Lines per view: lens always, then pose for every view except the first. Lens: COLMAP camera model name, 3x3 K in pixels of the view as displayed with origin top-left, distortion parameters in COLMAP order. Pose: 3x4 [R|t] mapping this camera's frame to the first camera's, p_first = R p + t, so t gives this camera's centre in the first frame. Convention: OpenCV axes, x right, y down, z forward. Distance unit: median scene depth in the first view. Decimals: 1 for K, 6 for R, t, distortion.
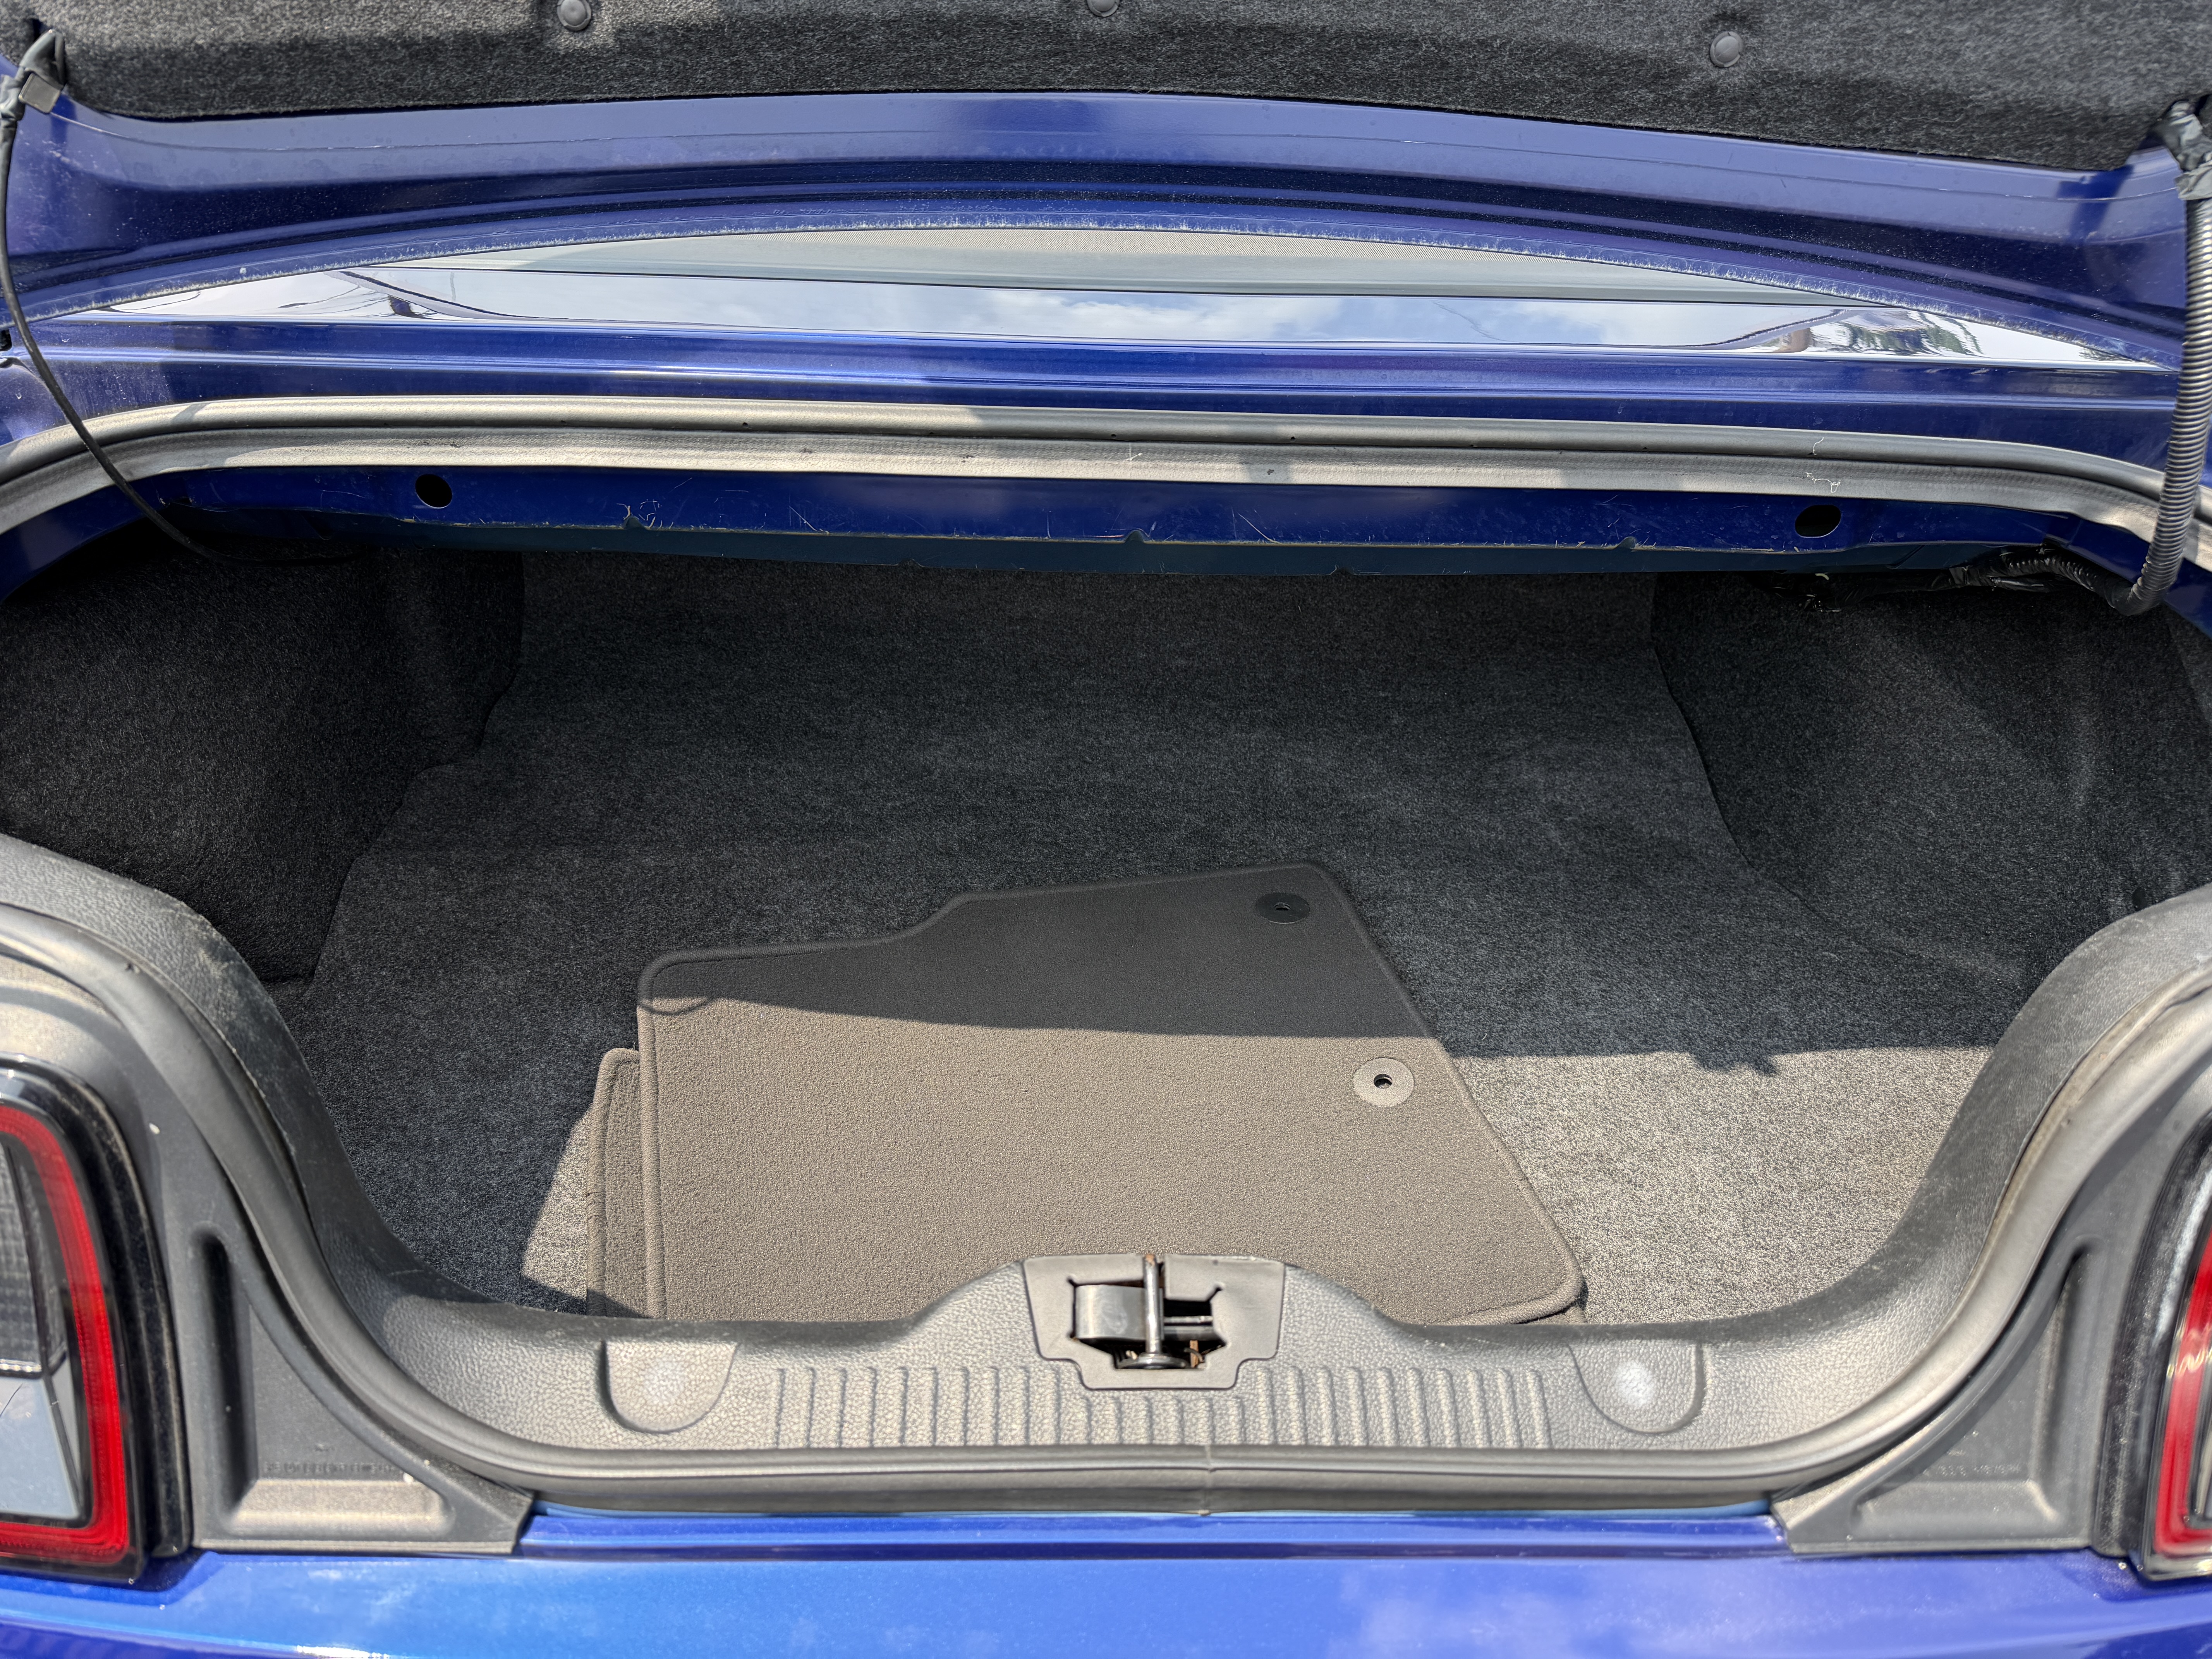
lens RADIAL K [[1575.6, 0, 1093.3], [0, 1575.6, 866.5], [0, 0, 1]] dist [0.140642, -0.241261]
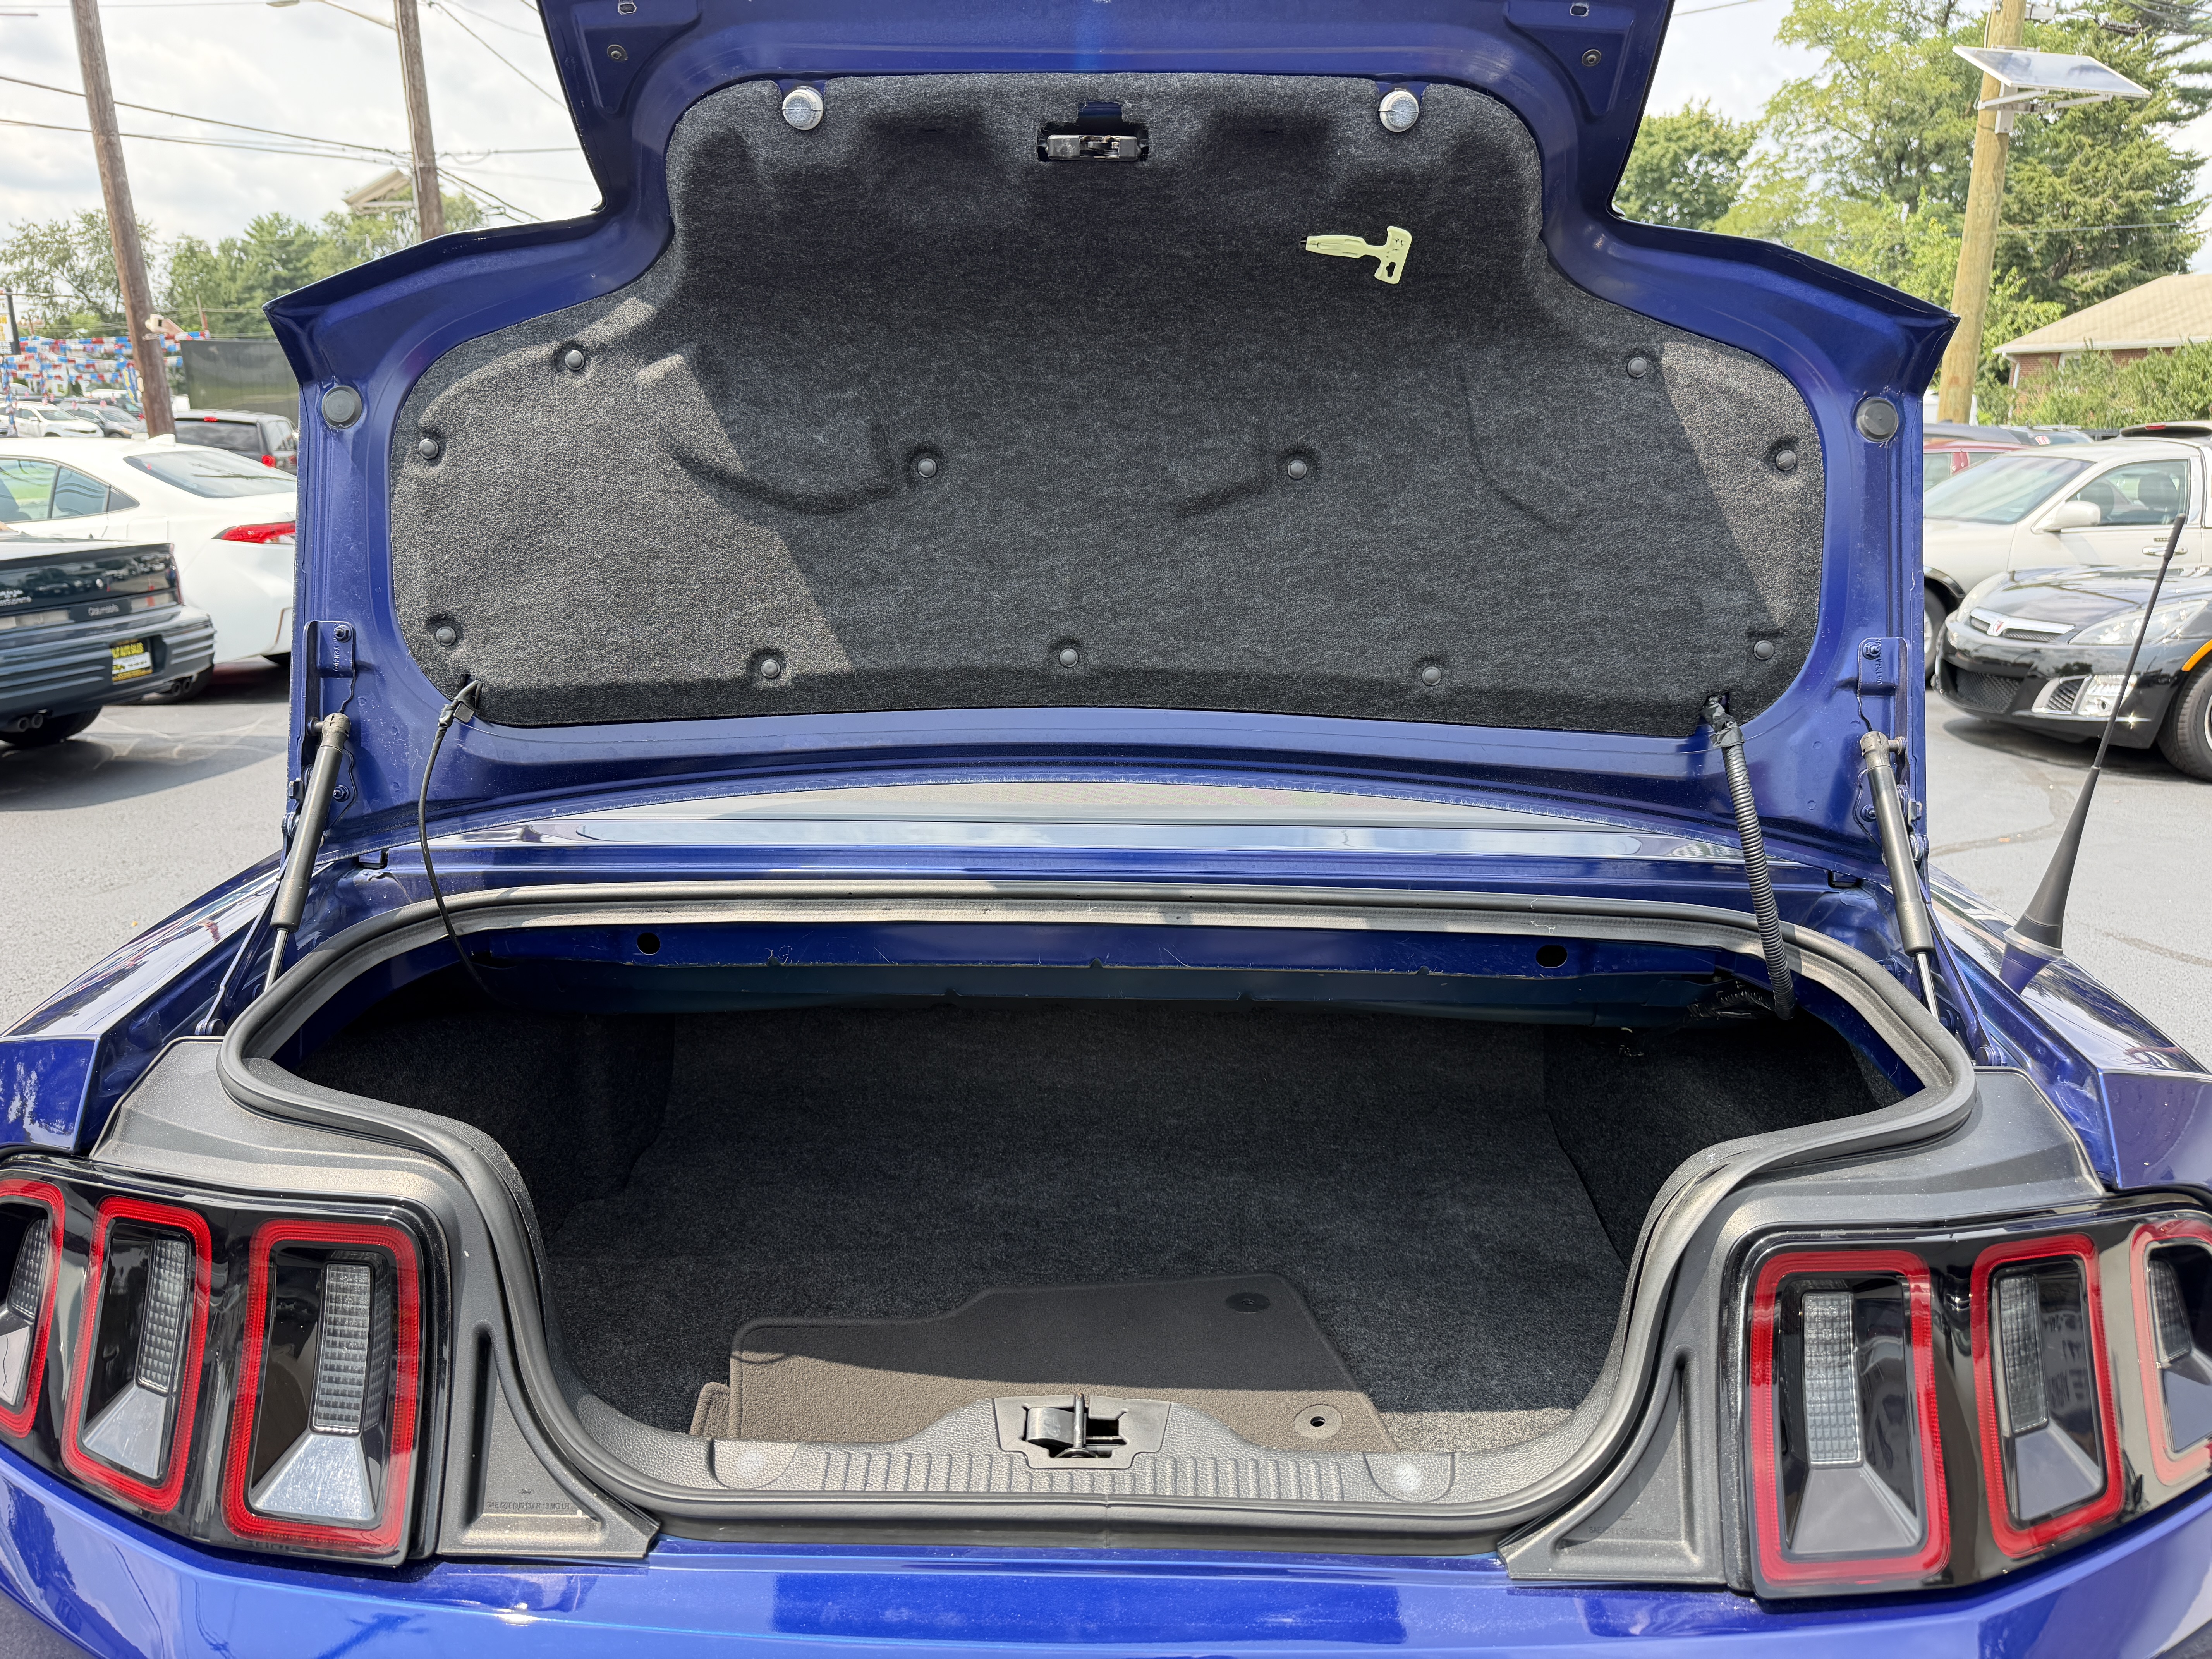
lens RADIAL K [[1590.3, 0, 1111.7], [0, 1590.3, 833.7], [0, 0, 1]] dist [0.011788, -0.011570]
pose [[0.999072, -0.010730, -0.041709, 0.076472], [-0.006738, 0.917592, -0.397467, 0.204801], [0.042537, 0.397379, 0.916668, -0.323146]]
